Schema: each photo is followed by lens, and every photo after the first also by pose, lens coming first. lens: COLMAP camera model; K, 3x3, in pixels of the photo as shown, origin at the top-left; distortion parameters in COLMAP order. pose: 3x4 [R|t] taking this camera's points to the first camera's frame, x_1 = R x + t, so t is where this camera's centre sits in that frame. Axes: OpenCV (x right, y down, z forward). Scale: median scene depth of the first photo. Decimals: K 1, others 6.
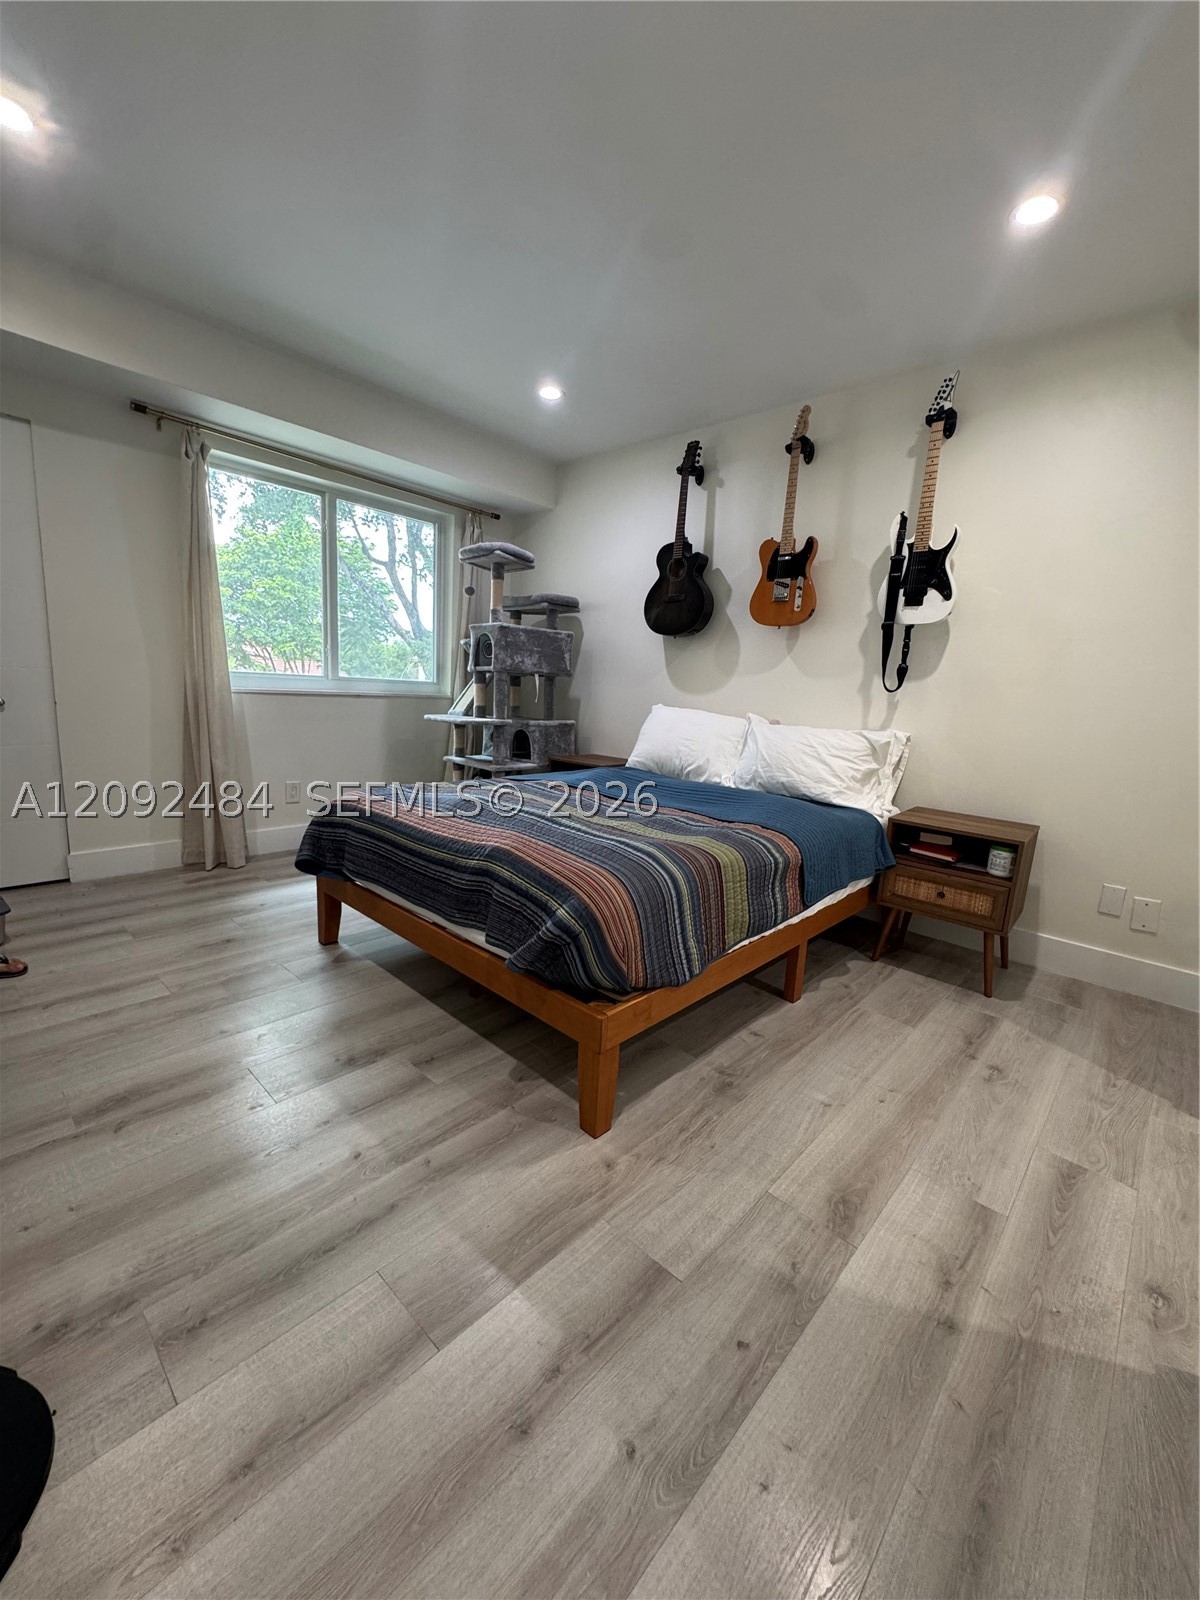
lens RADIAL K [[640.4, 0, 599.5], [0, 640.4, 802.1], [0, 0, 1]] dist [-0.002720, -0.000854]
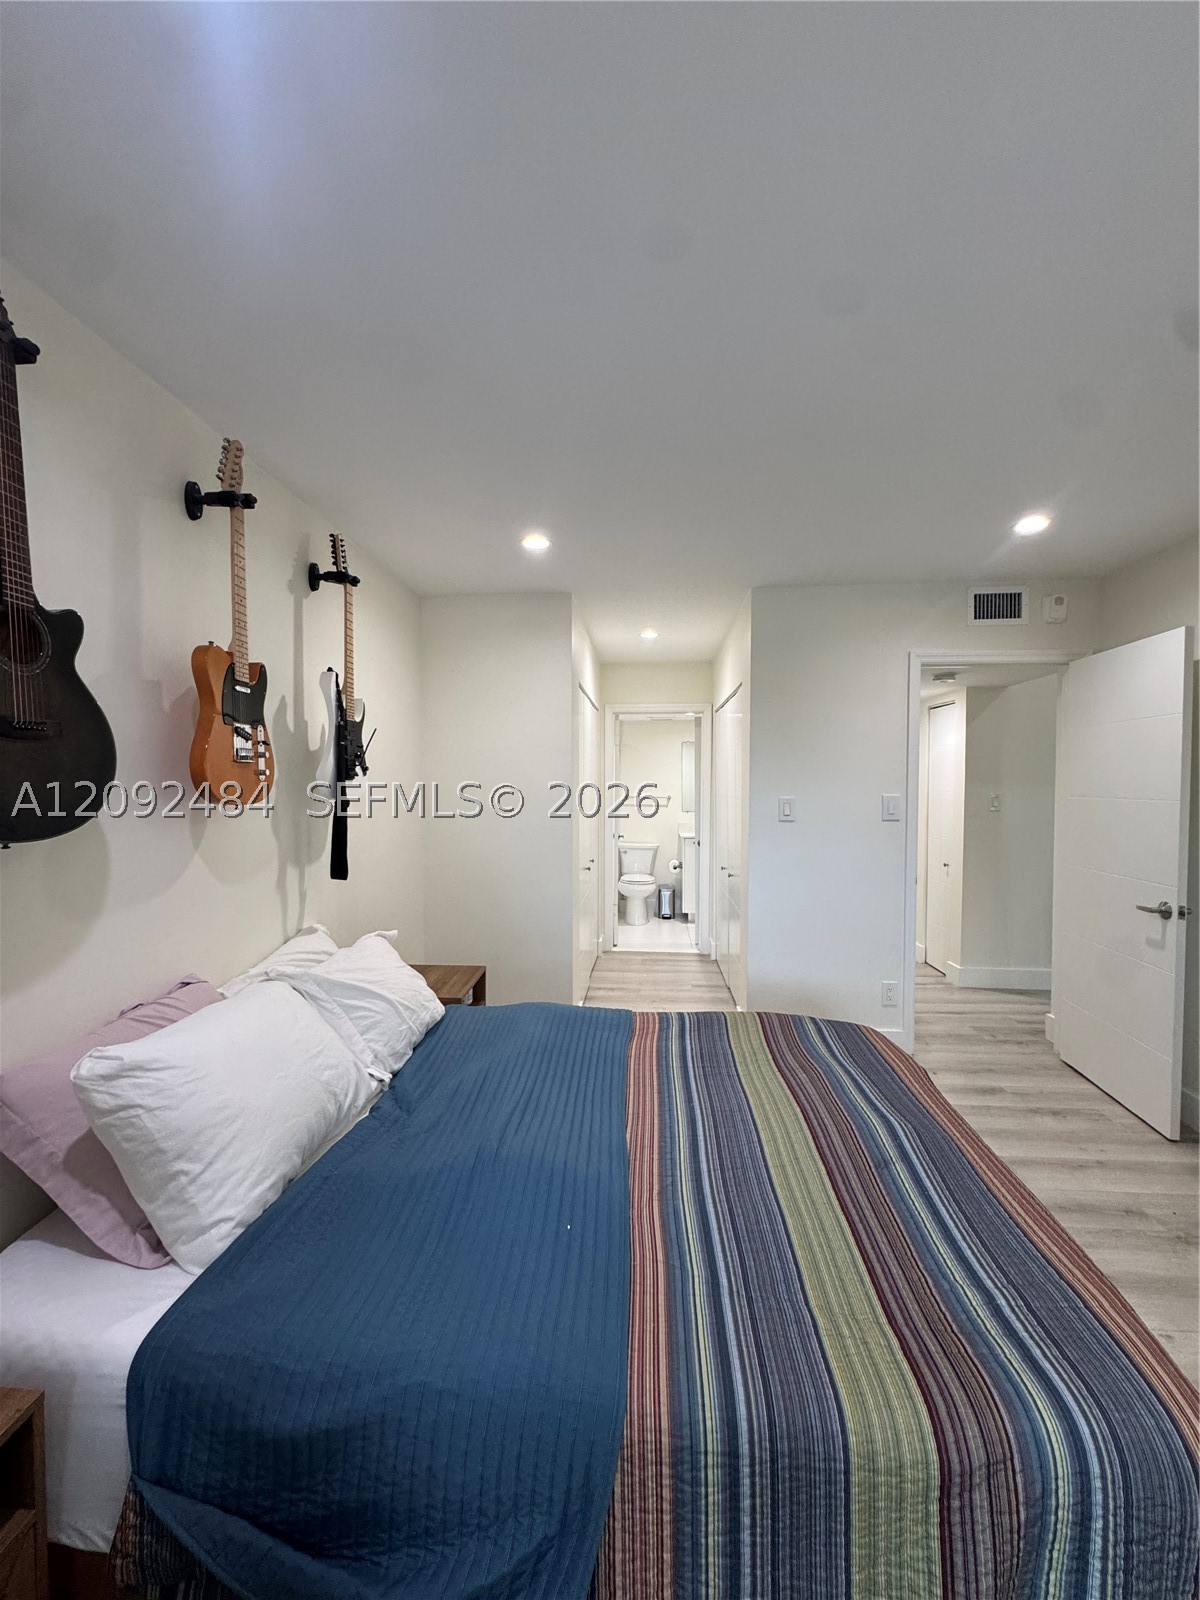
lens RADIAL K [[640.4, 0, 598.8], [0, 640.4, 799.5], [0, 0, 1]] dist [-0.002720, -0.000854]
pose [[-0.634313, -0.080811, 0.768841, -0.348008], [0.099043, 0.977831, 0.184490, -0.357511], [-0.766706, 0.193172, -0.612247, 1.119936]]
